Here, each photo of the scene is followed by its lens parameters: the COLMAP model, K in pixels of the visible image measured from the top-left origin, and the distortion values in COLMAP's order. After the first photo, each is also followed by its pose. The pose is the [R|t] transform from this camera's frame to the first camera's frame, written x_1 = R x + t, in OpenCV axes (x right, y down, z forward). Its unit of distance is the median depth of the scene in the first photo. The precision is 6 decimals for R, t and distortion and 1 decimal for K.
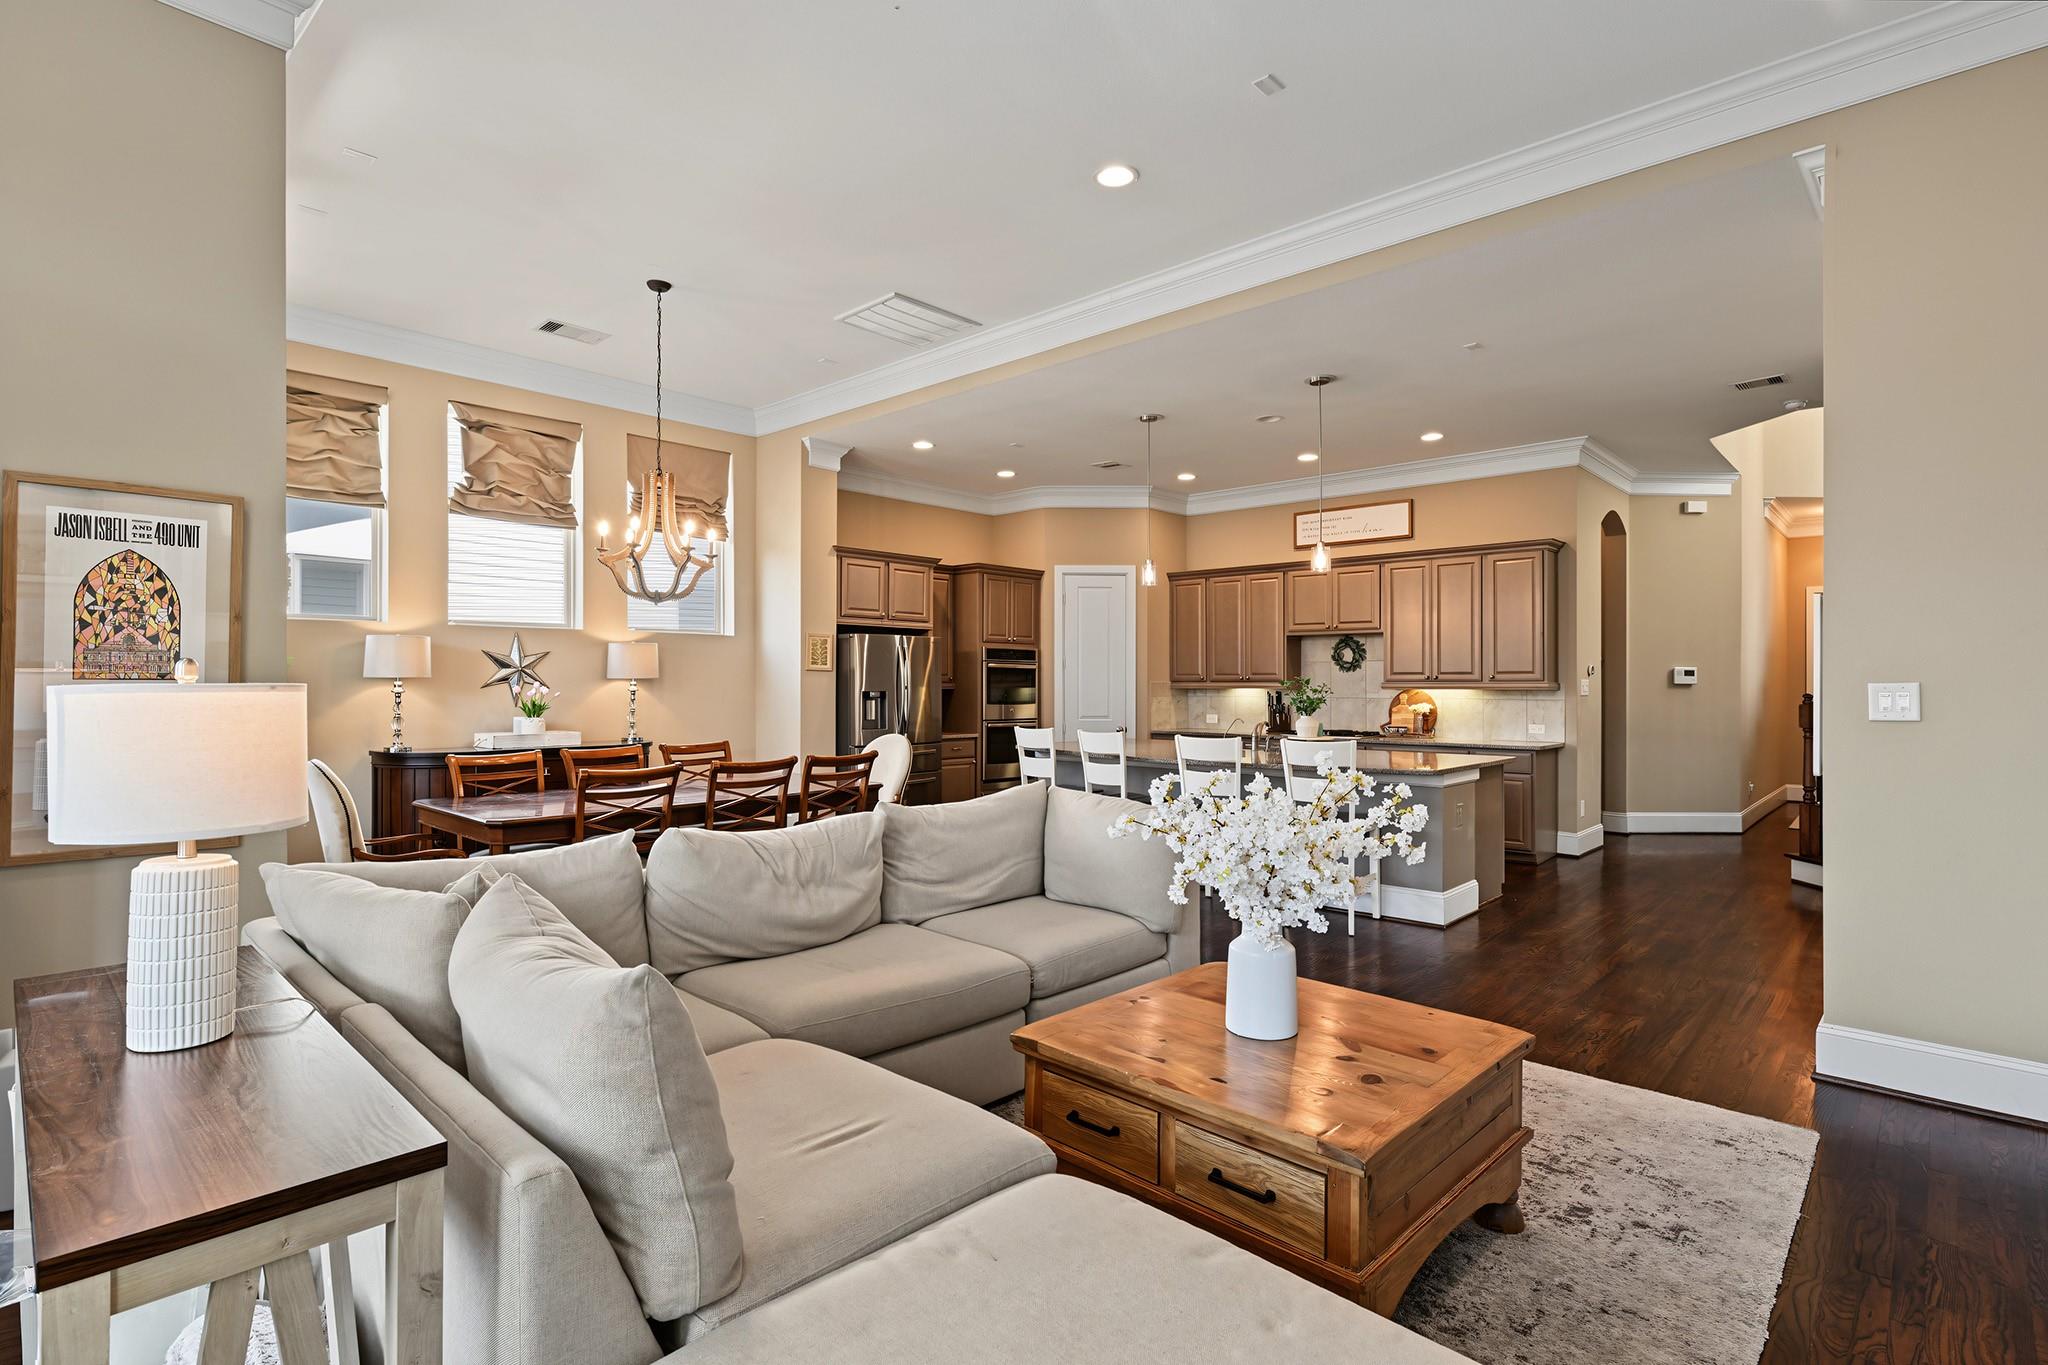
lens RADIAL K [[988.3, 0, 1024.0], [0, 988.3, 682.5], [0, 0, 1]] dist [0.001801, 0.000354]
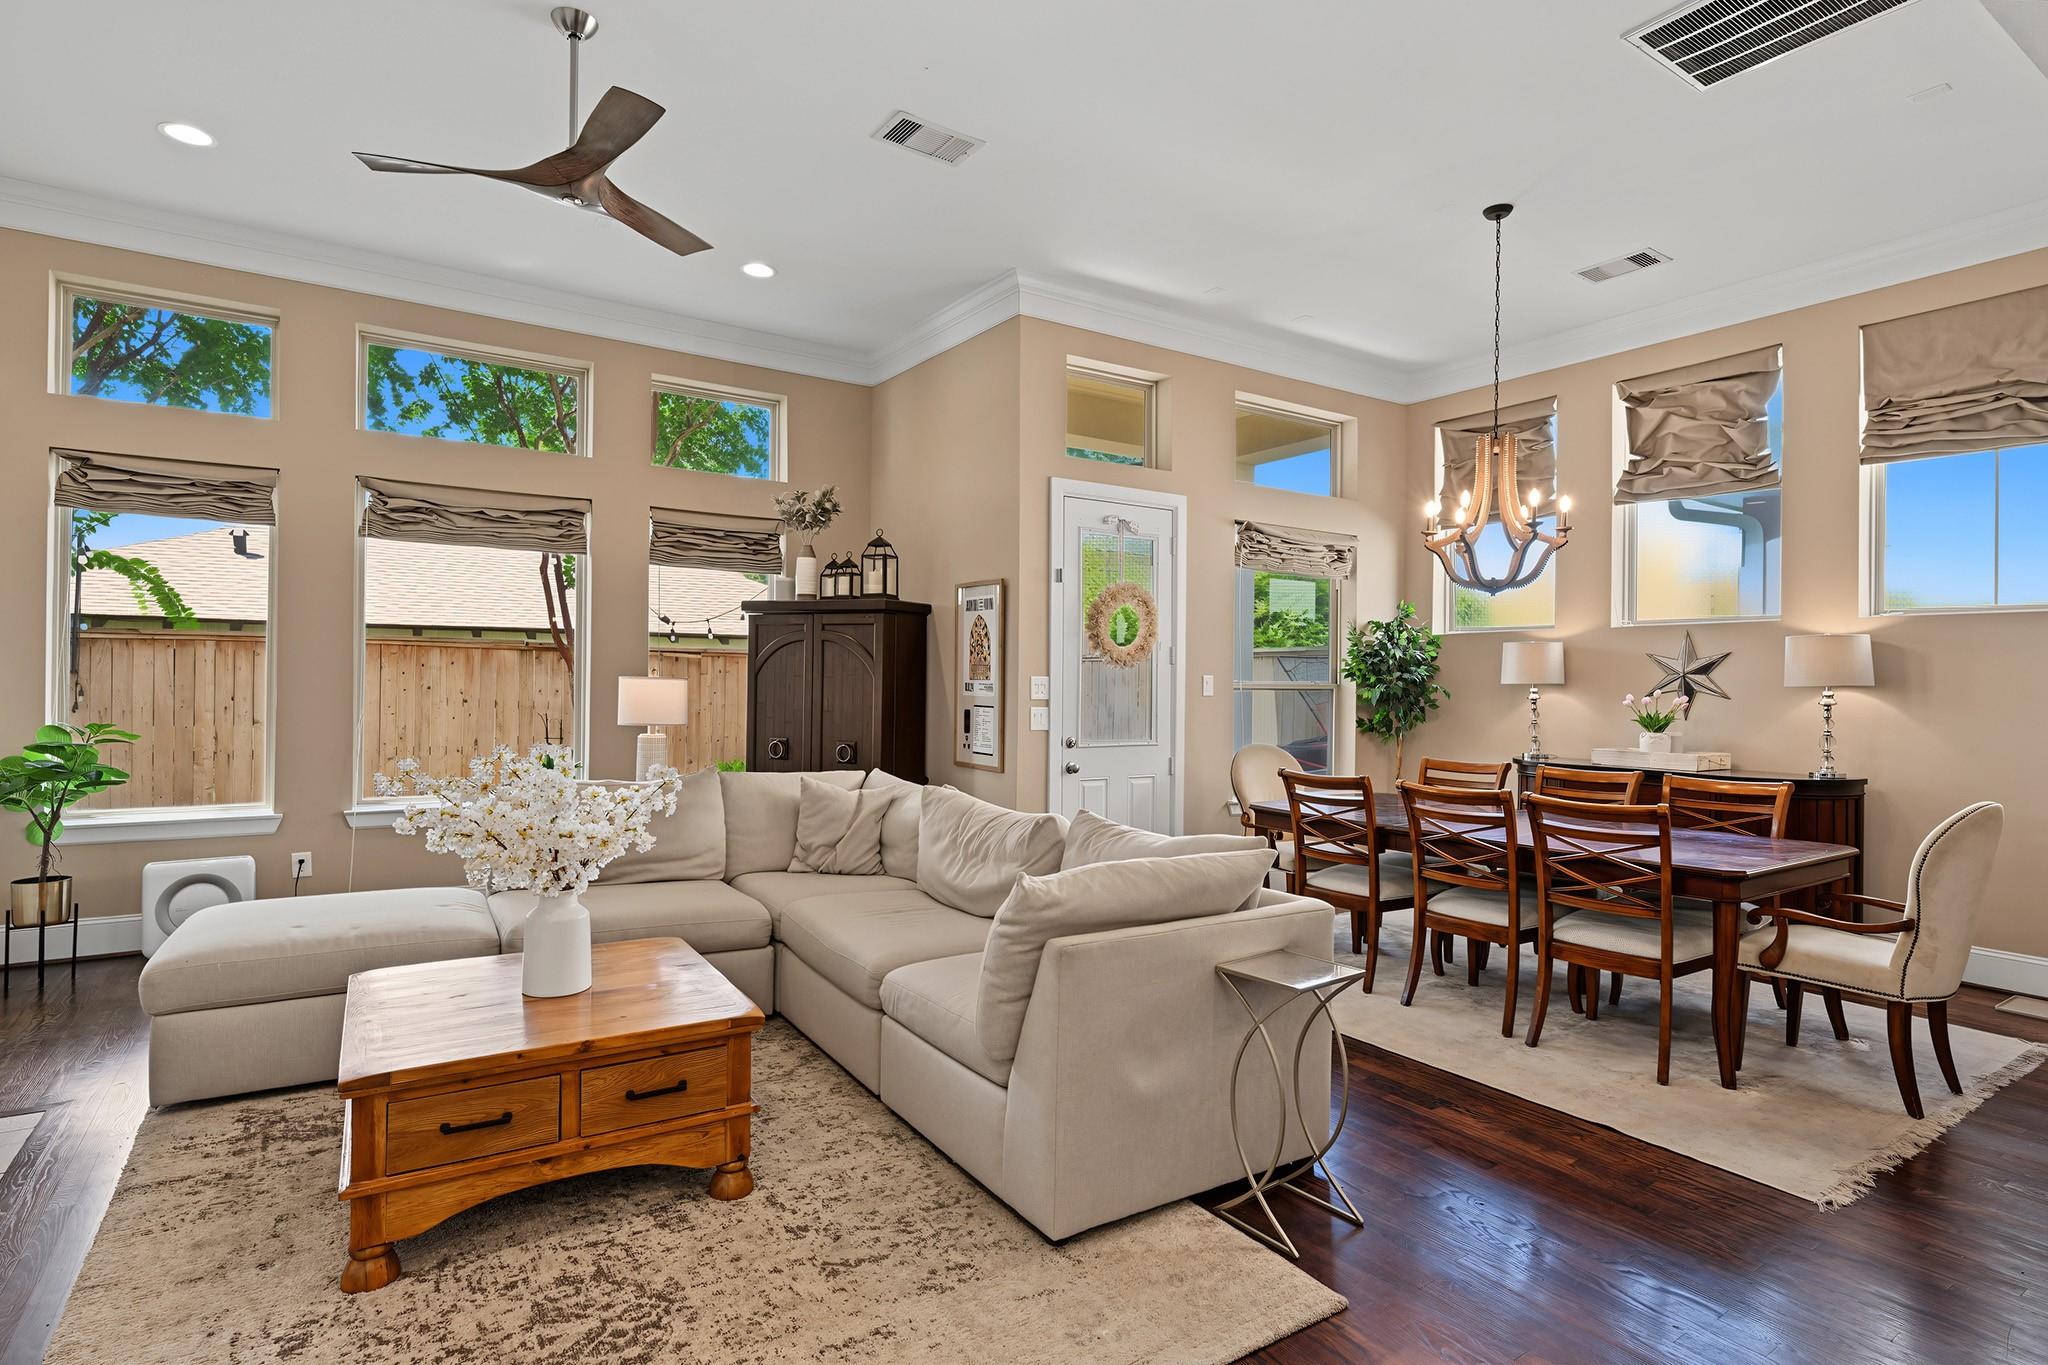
lens RADIAL K [[1040.8, 0, 1013.8], [0, 1040.8, 678.8], [0, 0, 1]] dist [-0.001787, 0.000236]
pose [[-0.235219, -0.007723, -0.971912, 0.368958], [-0.013444, 0.999899, -0.004692, 0.001208], [0.971849, 0.011963, -0.235299, 0.521567]]
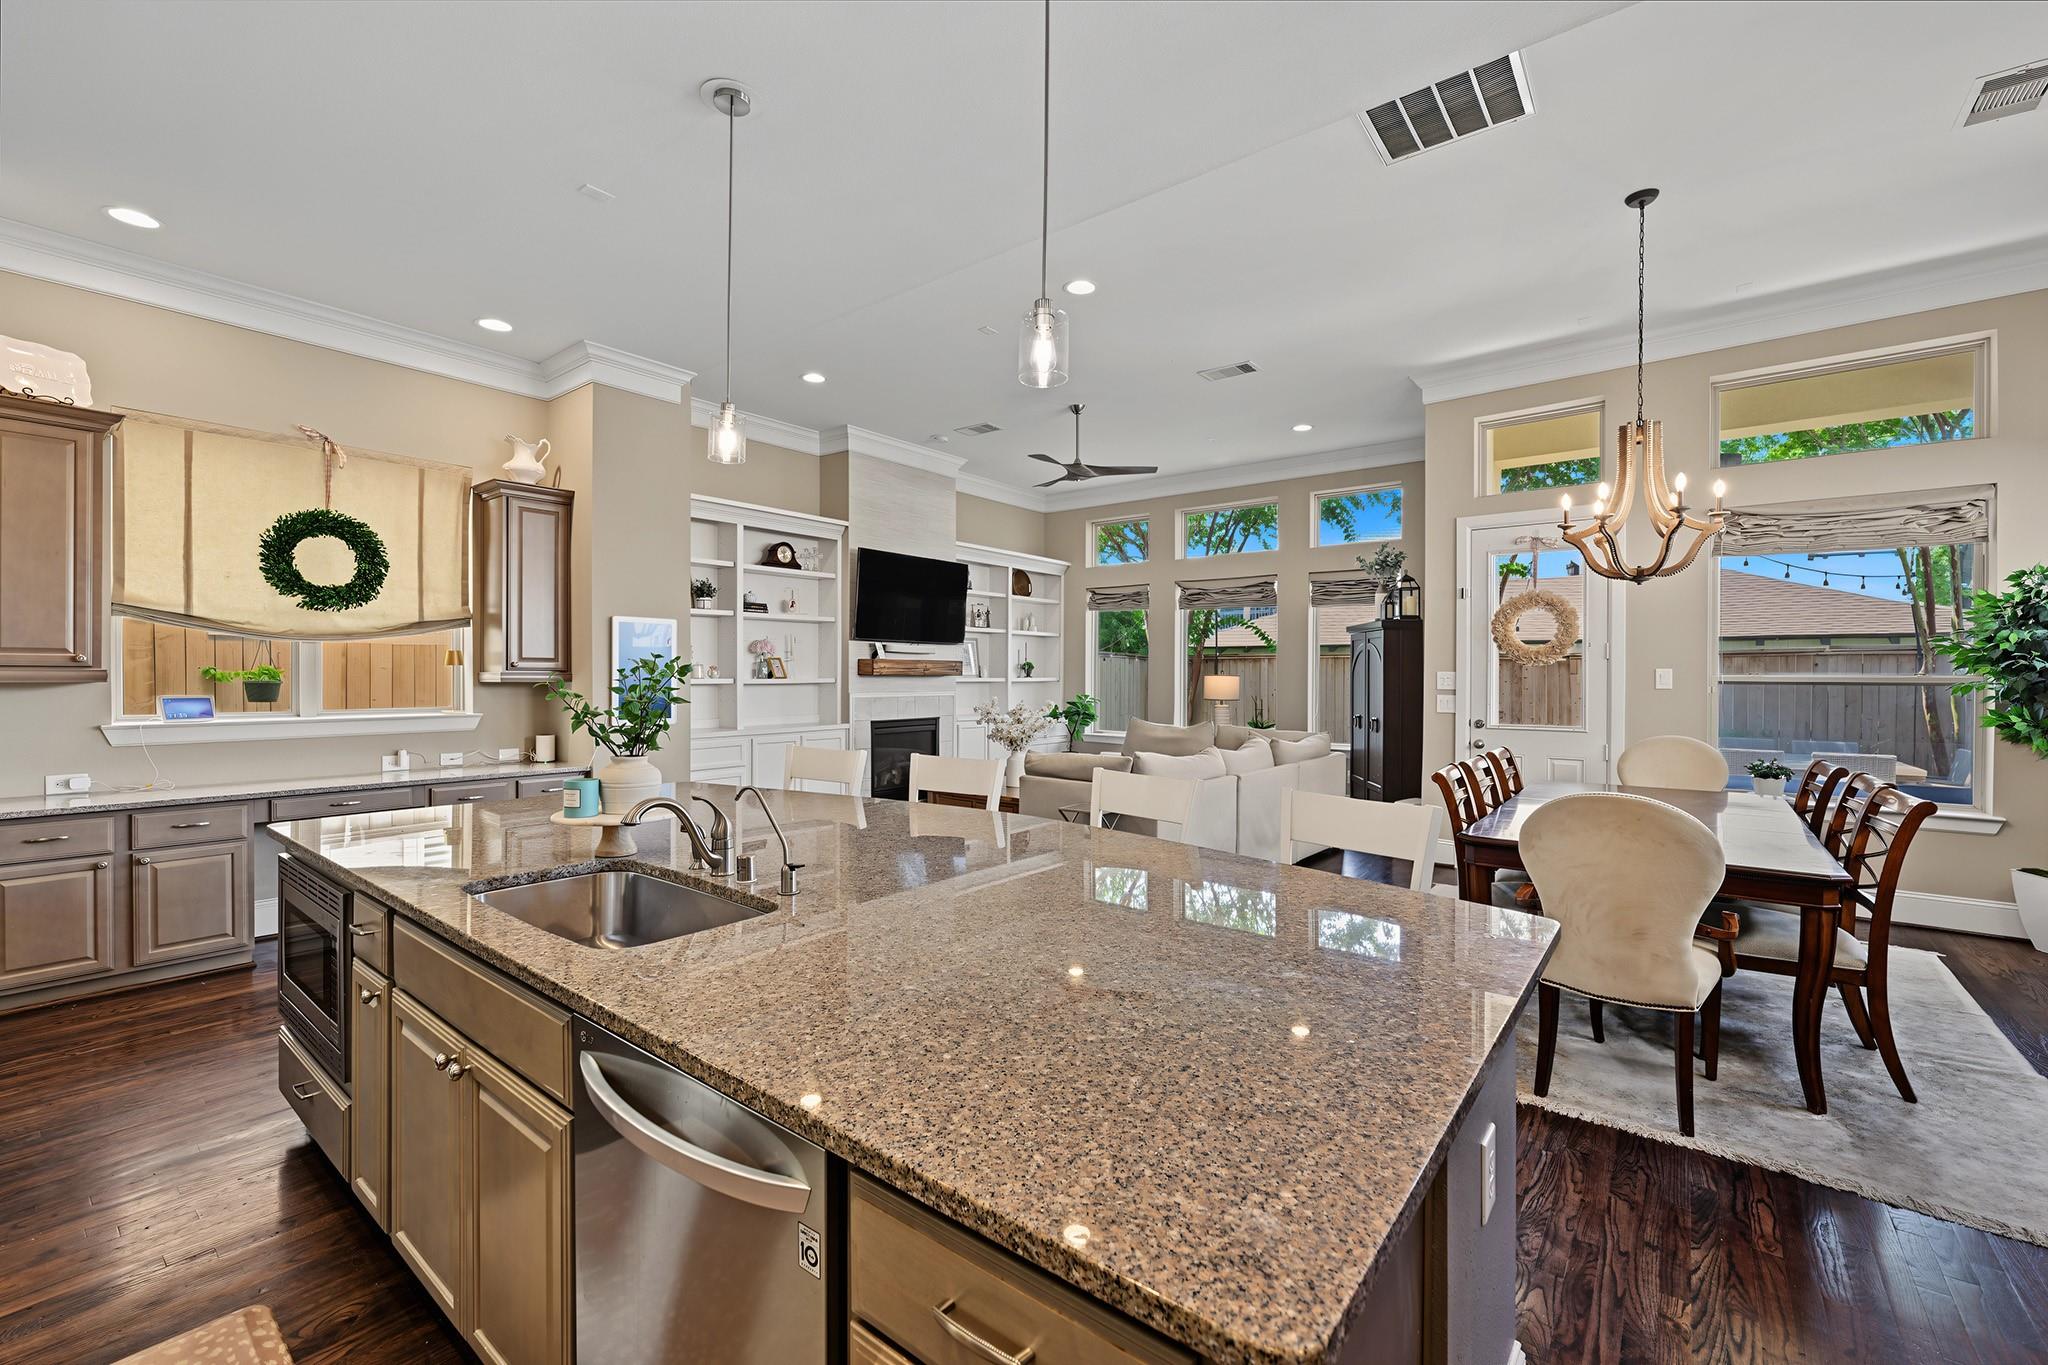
lens RADIAL K [[849.3, 0, 1013.3], [0, 849.3, 677.8], [0, 0, 1]] dist [-0.000855, -0.000051]
pose [[-0.997404, -0.007291, -0.071633, 0.130911], [-0.007700, 0.999956, 0.005442, 0.000224], [0.071590, 0.005979, -0.997416, 1.072827]]
